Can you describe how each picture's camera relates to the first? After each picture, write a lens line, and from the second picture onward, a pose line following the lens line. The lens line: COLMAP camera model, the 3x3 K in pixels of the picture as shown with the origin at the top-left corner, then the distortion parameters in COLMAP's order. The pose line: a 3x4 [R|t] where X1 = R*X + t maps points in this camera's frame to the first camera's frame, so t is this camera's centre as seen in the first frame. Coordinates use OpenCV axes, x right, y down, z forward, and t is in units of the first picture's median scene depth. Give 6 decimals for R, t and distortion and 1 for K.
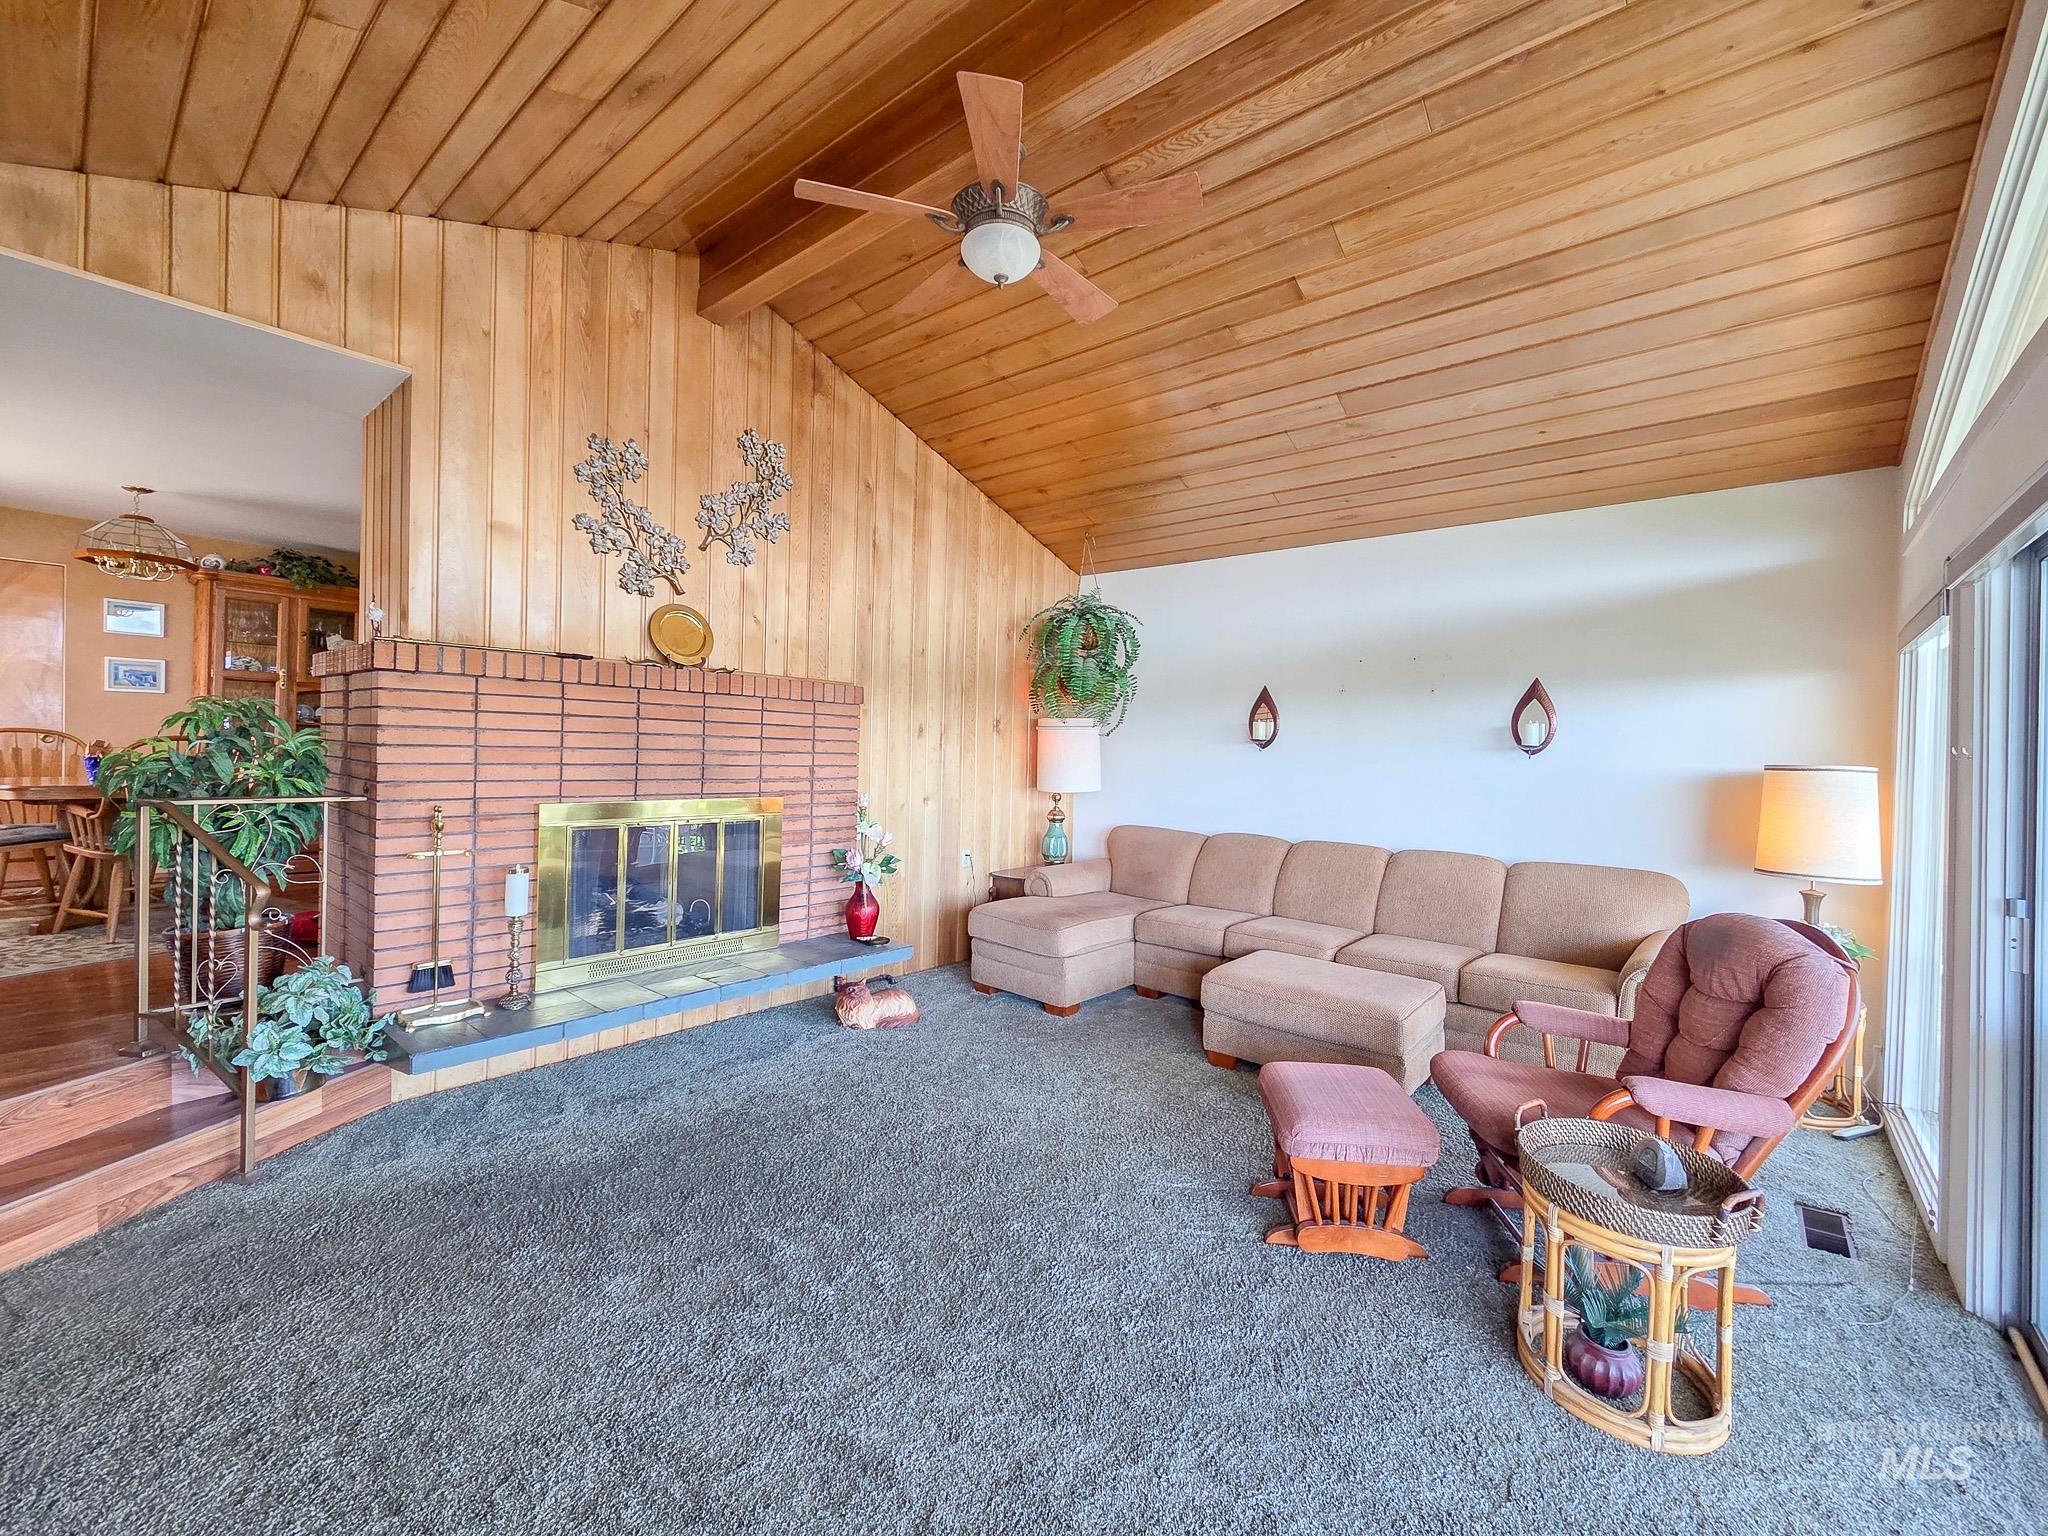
lens RADIAL K [[841.0, 0, 1041.8], [0, 841.0, 761.5], [0, 0, 1]] dist [0.004410, -0.000377]
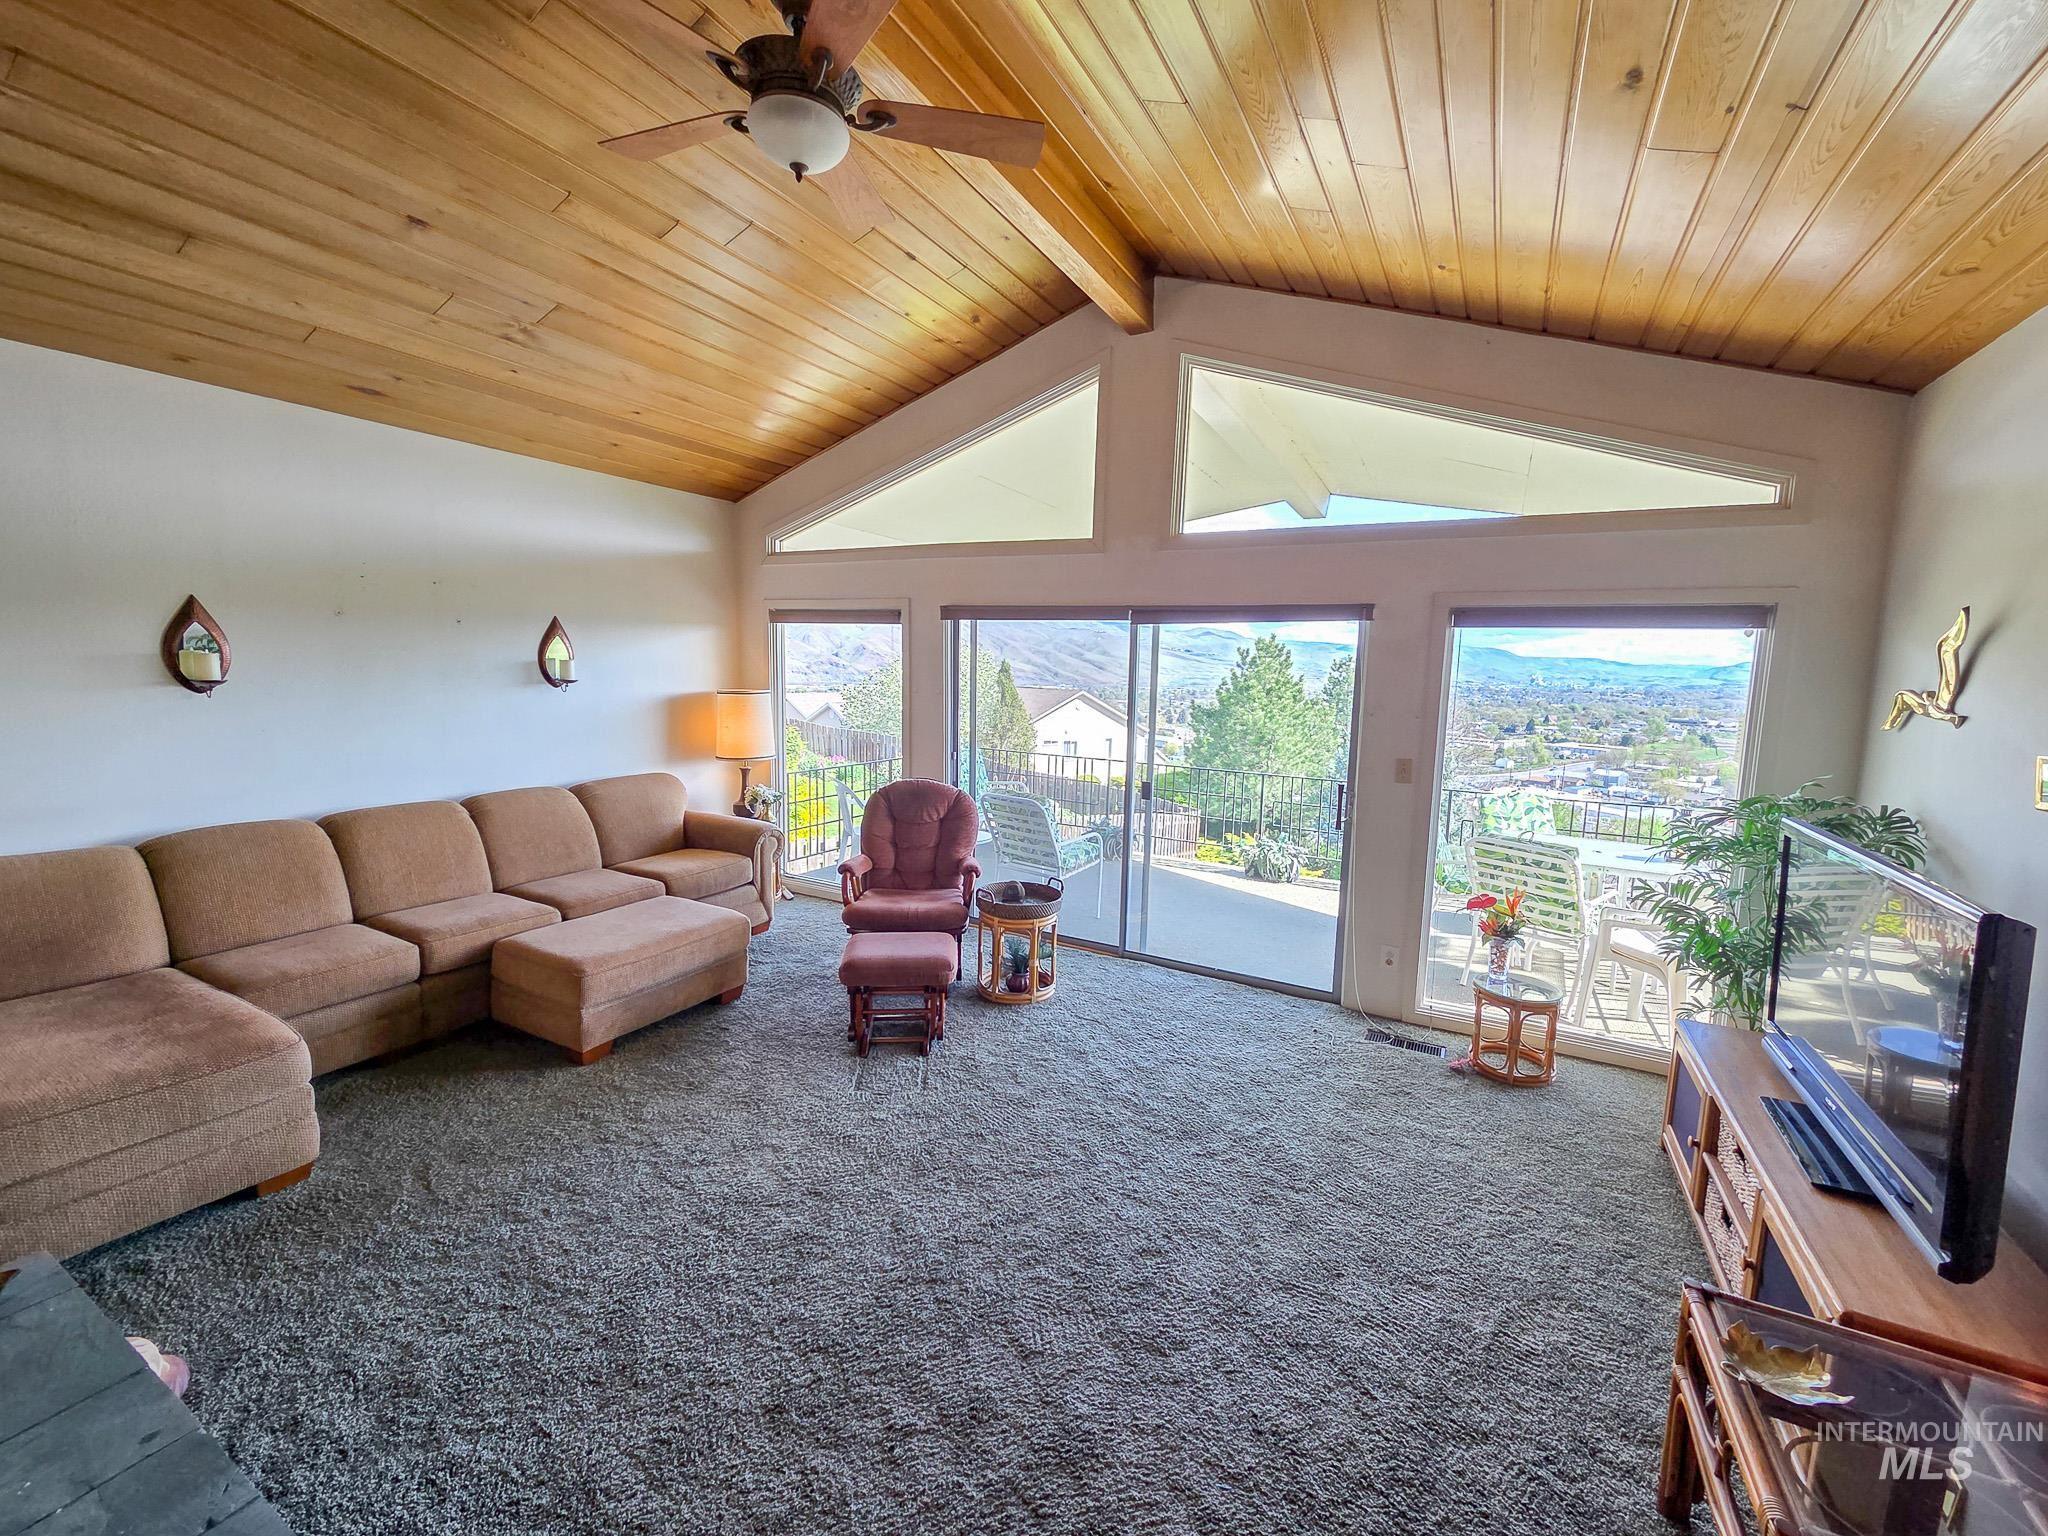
lens RADIAL K [[832.6, 0, 1040.7], [0, 832.6, 760.2], [0, 0, 1]] dist [0.002436, -0.000648]
pose [[-0.190215, -0.145804, 0.970855, -0.548903], [-0.012269, 0.989186, 0.146153, -0.074309], [-0.981666, 0.015889, -0.189947, 0.543963]]
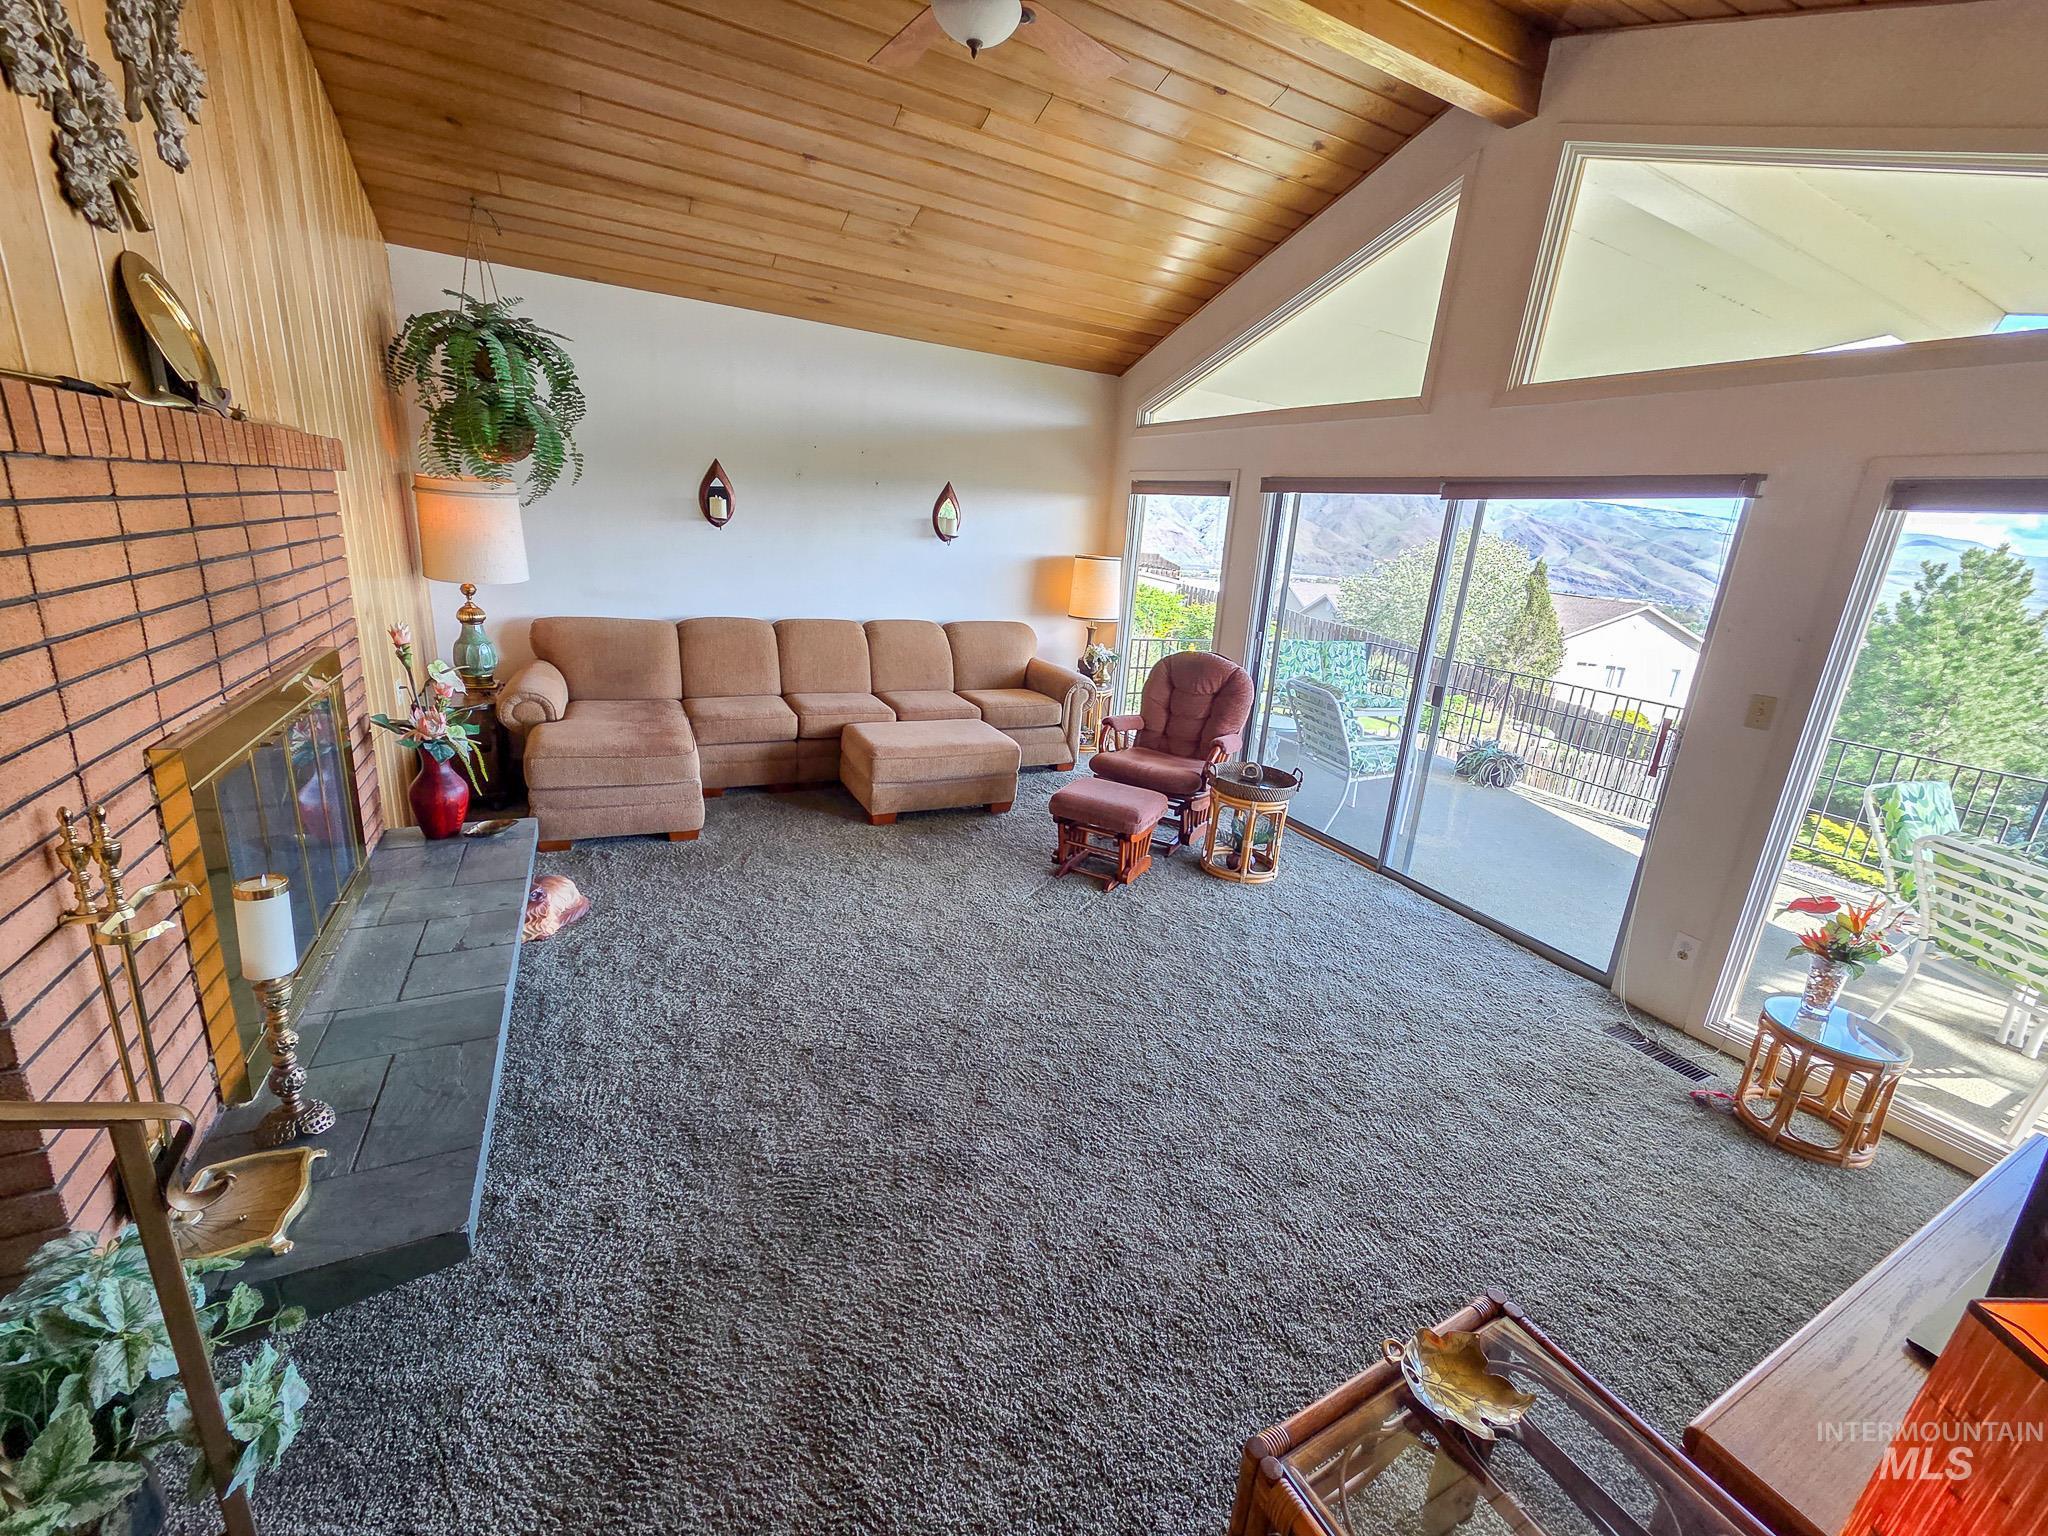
lens RADIAL K [[833.4, 0, 1043.1], [0, 833.4, 758.1], [0, 0, 1]] dist [0.005619, 0.000100]
pose [[0.394844, -0.246239, 0.885135, -0.566290], [-0.050375, 0.956163, 0.288469, -0.064538], [-0.917366, -0.158489, 0.365131, 0.290457]]
